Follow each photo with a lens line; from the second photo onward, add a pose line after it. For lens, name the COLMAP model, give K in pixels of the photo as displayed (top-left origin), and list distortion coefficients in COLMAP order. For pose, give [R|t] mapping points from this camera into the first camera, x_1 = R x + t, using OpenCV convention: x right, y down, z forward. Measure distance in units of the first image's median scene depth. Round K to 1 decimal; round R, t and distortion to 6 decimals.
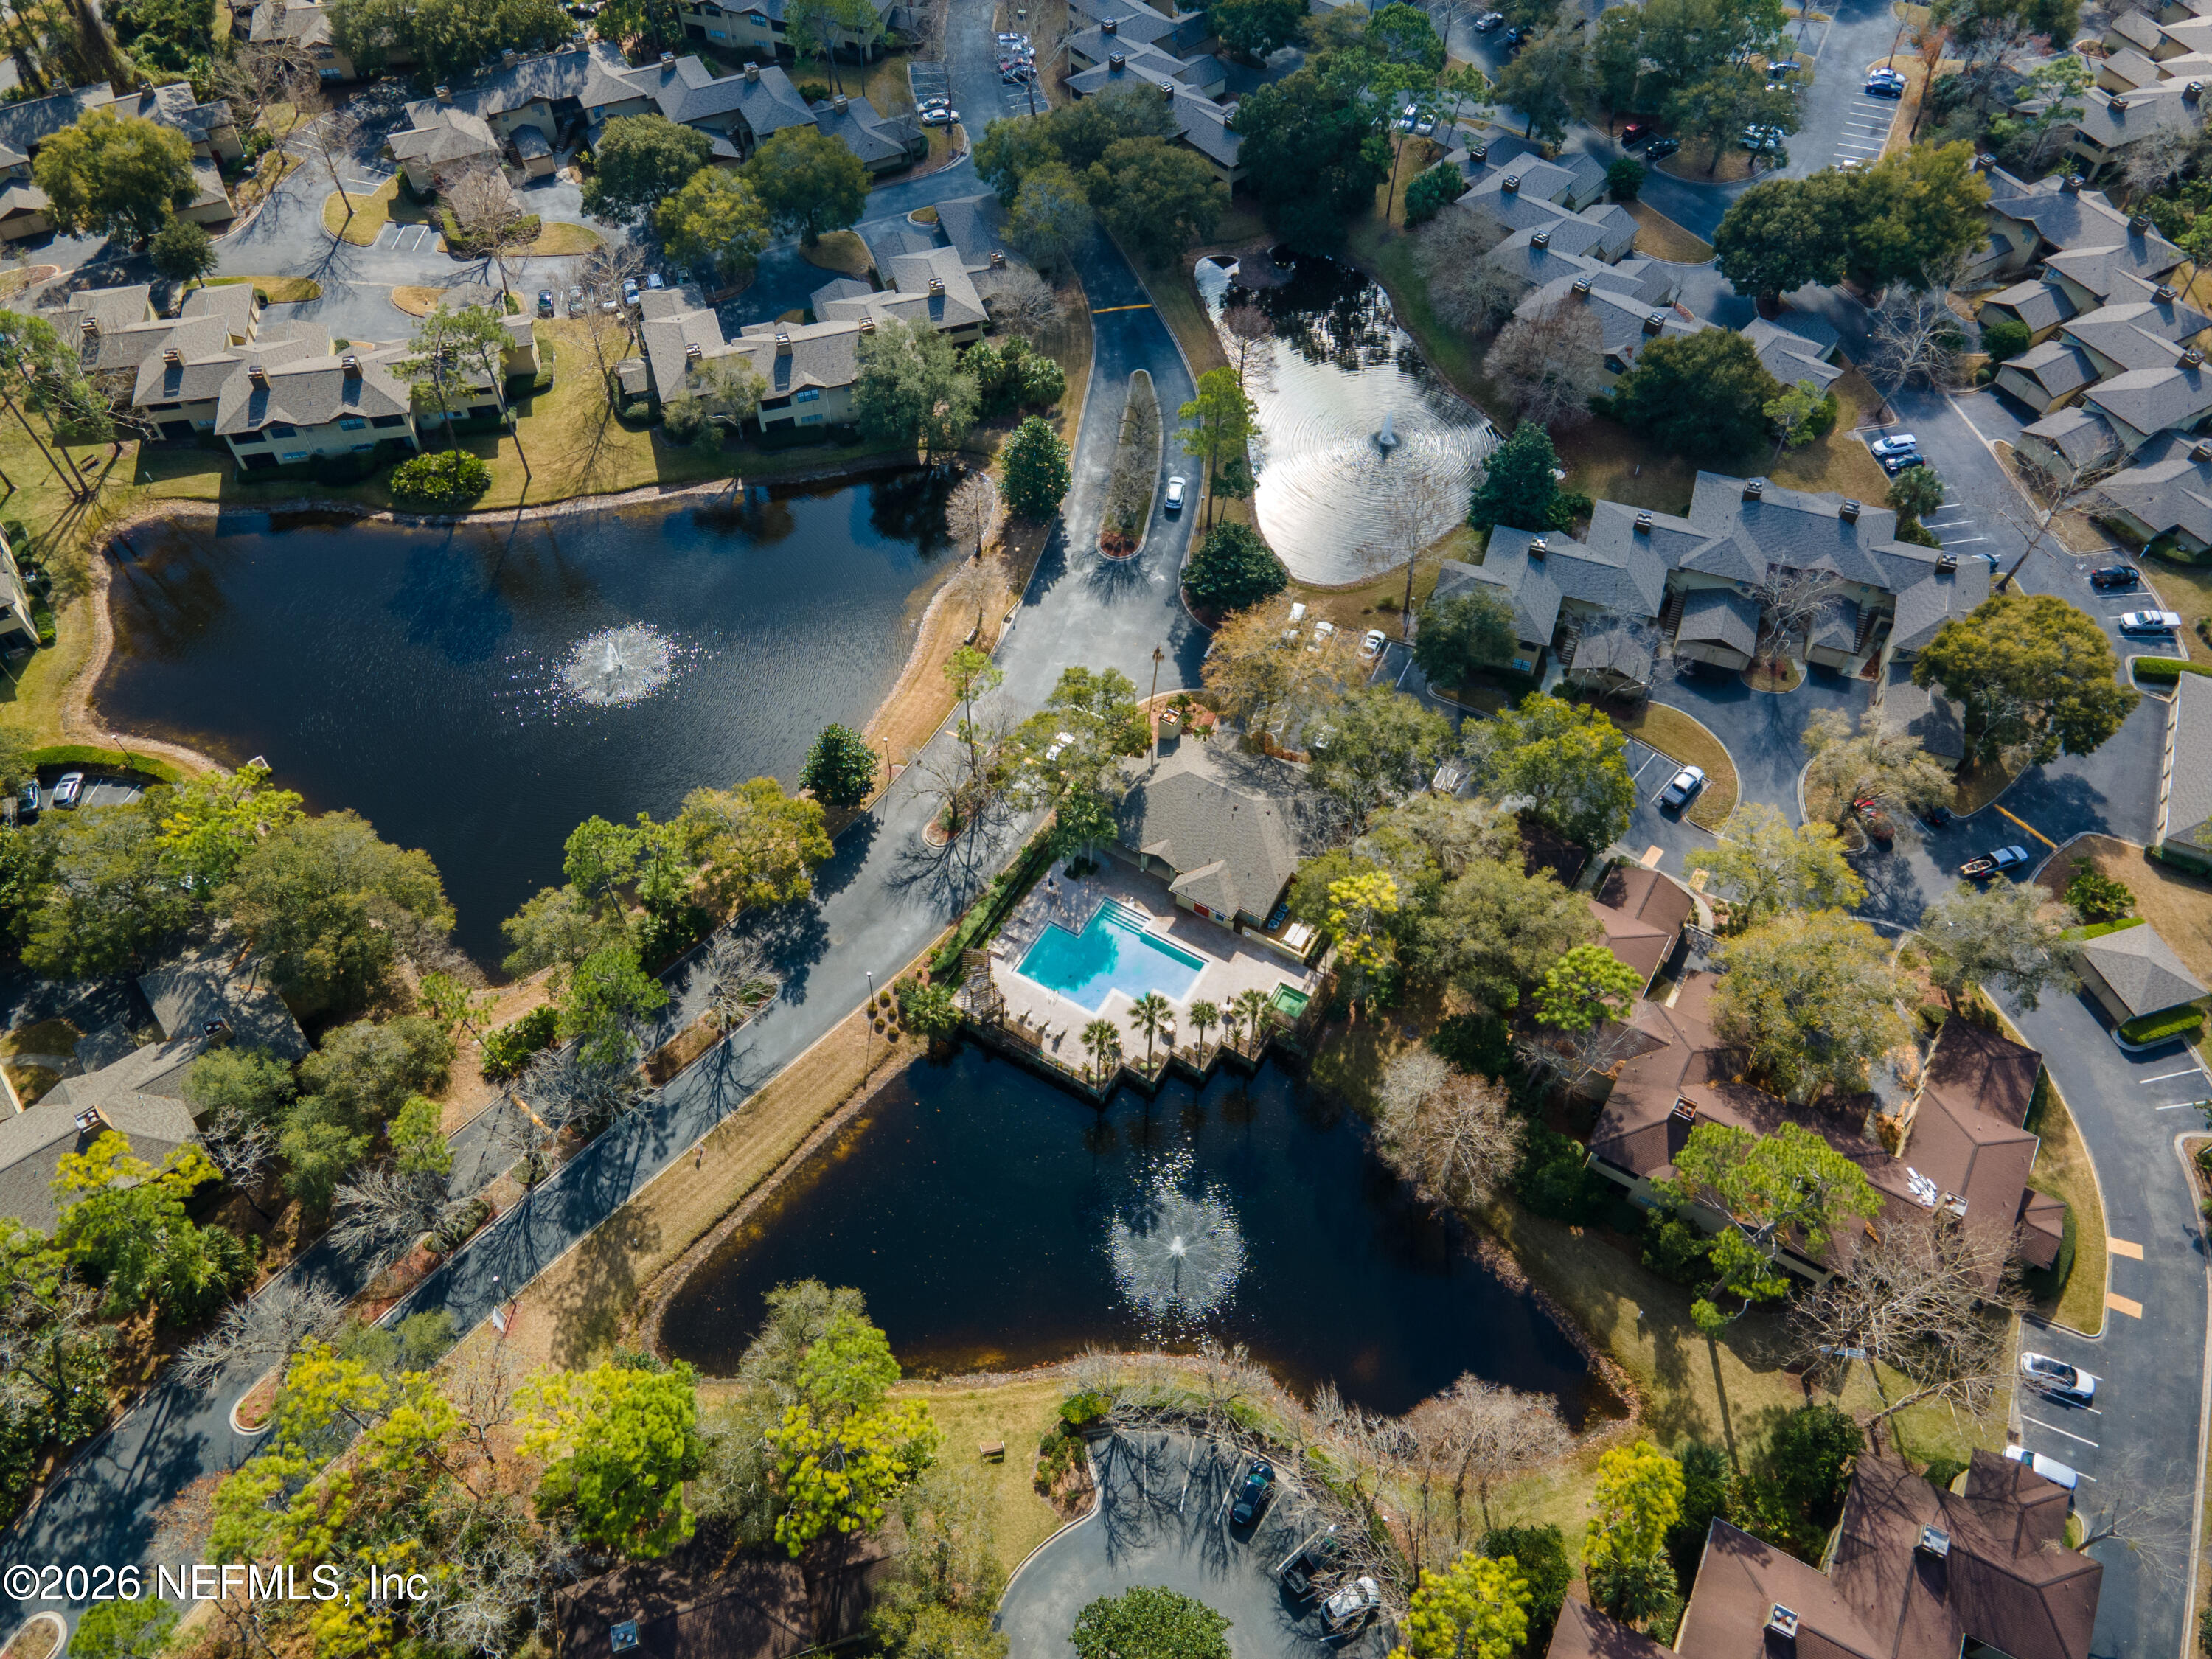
lens RADIAL K [[1597.2, 0, 1099.0], [0, 1597.2, 831.5], [0, 0, 1]] dist [0.029795, -0.000742]
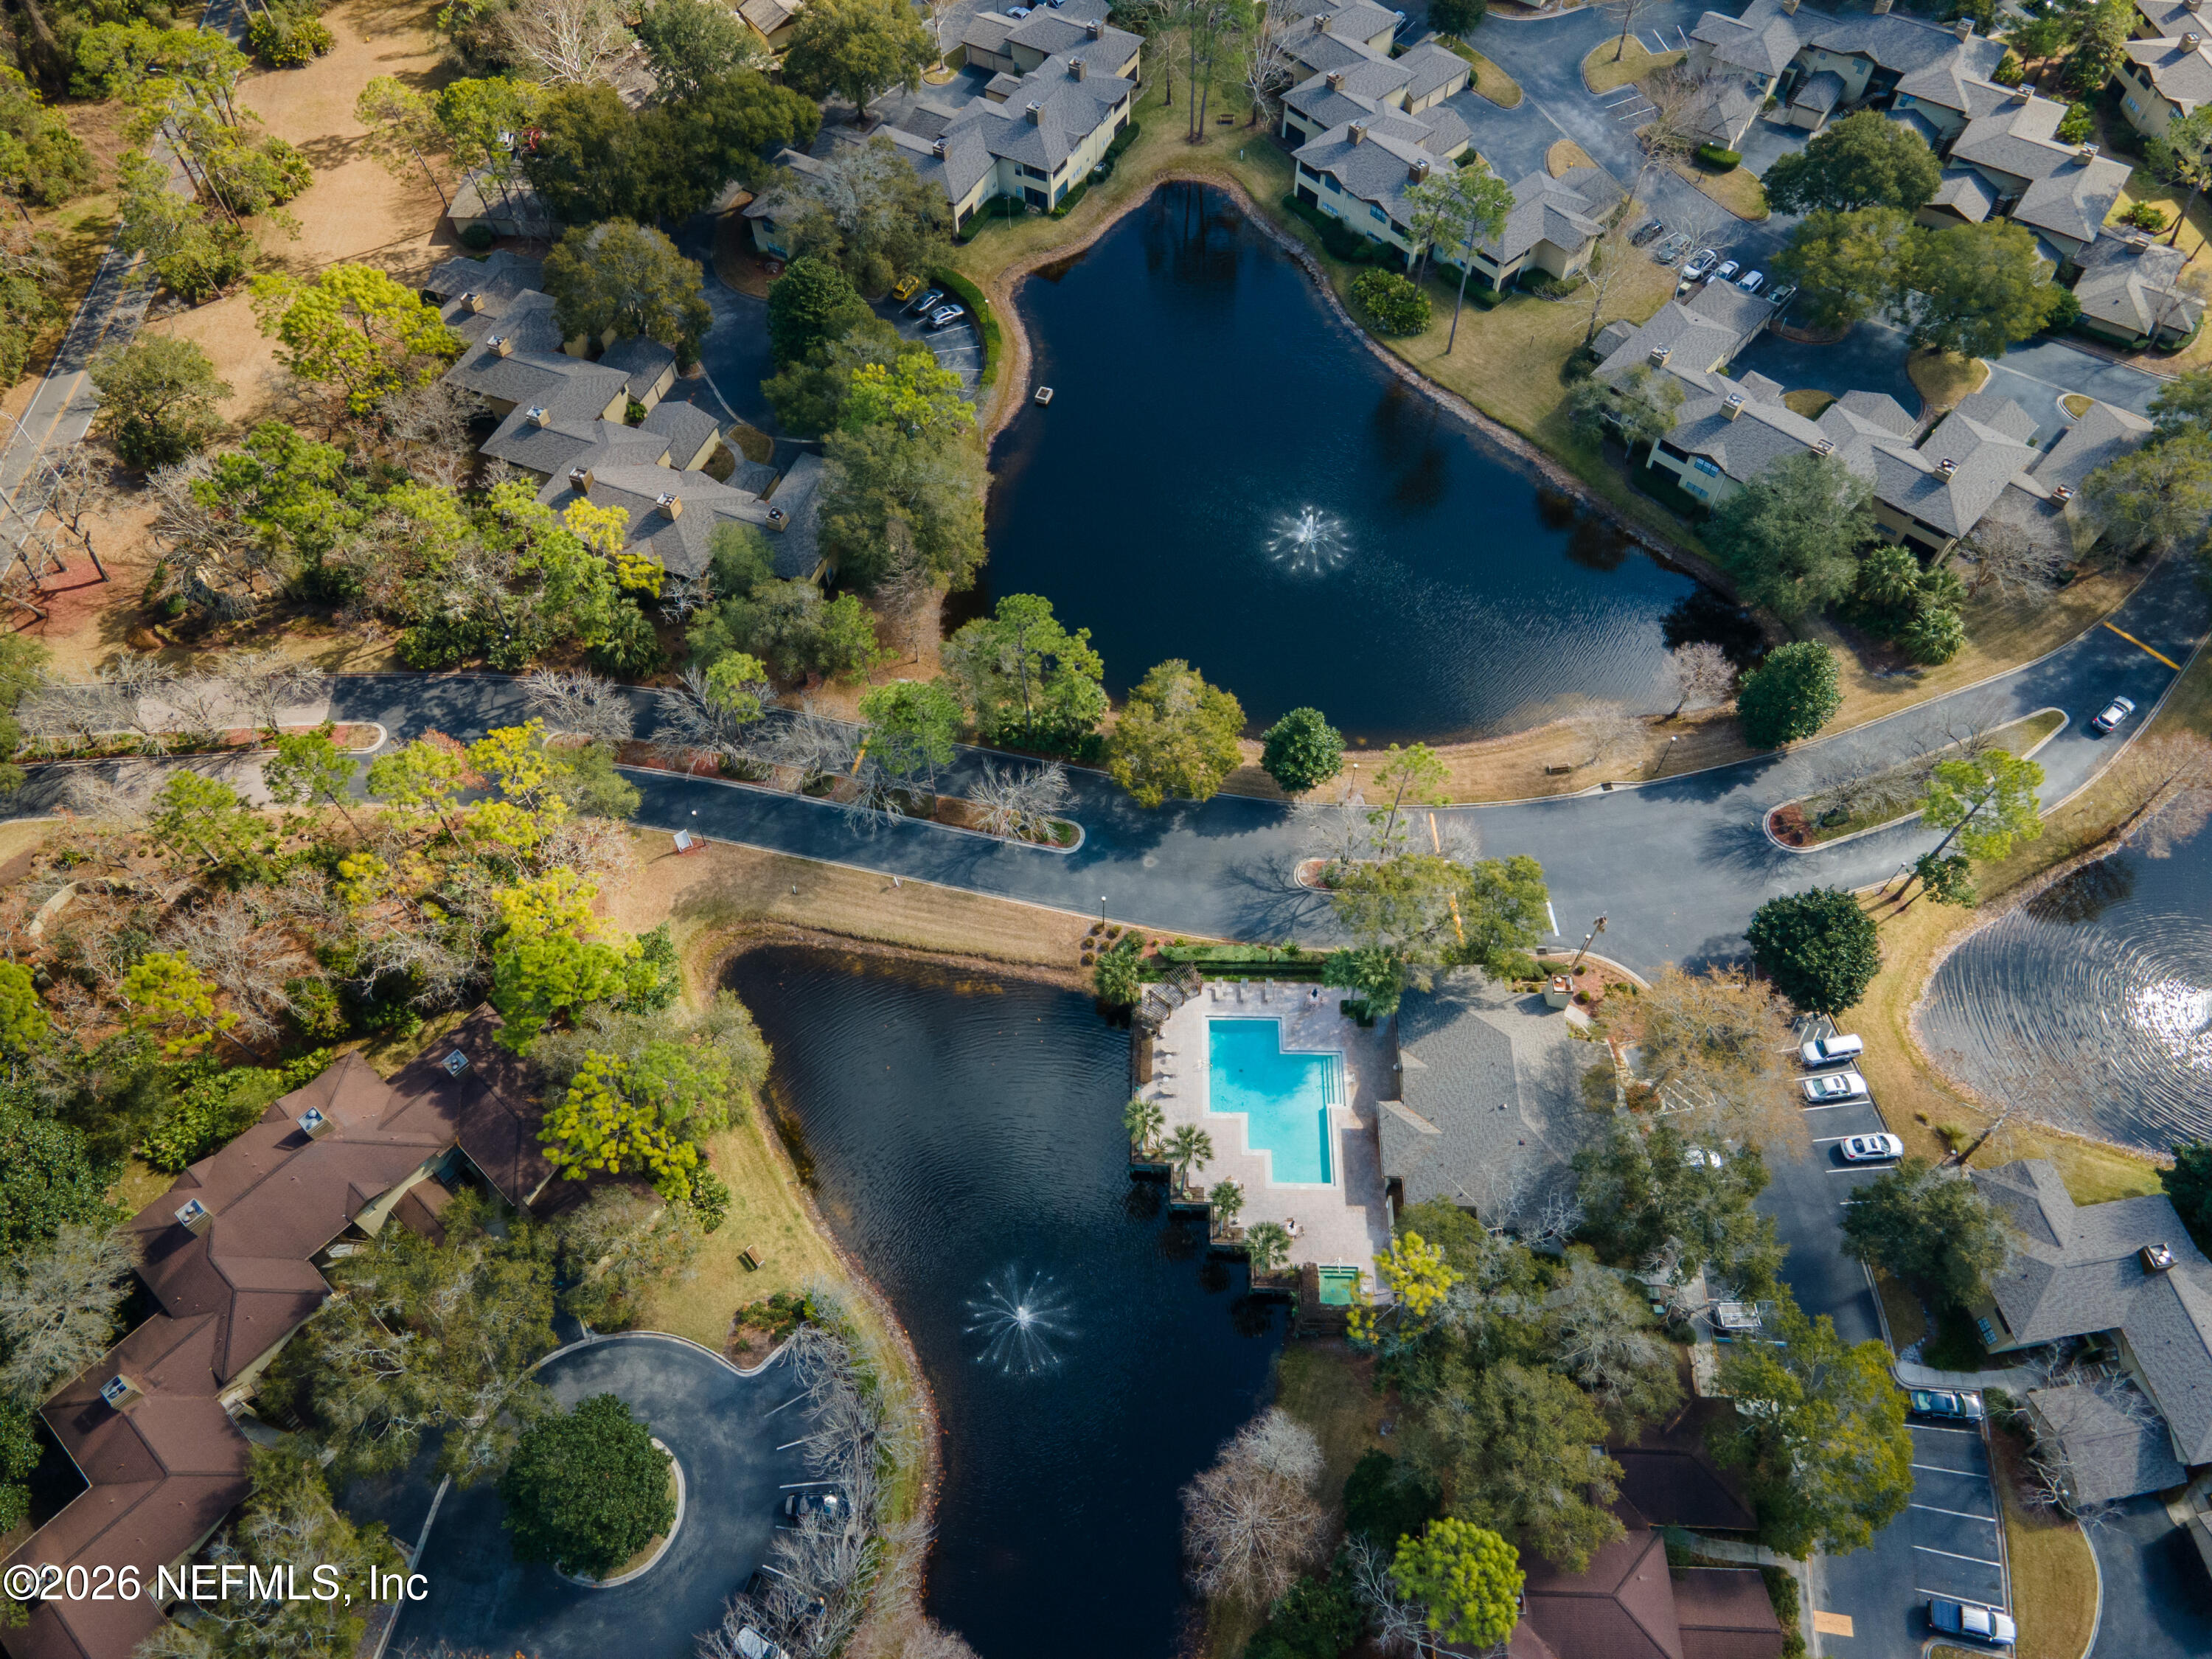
lens RADIAL K [[1597.2, 0, 1104.7], [0, 1597.2, 815.6], [0, 0, 1]] dist [0.029795, -0.000742]
pose [[0.496596, 0.724890, -0.477417, 0.274559], [-0.687484, 0.664256, 0.293477, -0.222633], [0.529866, 0.182477, 0.828217, 0.156697]]
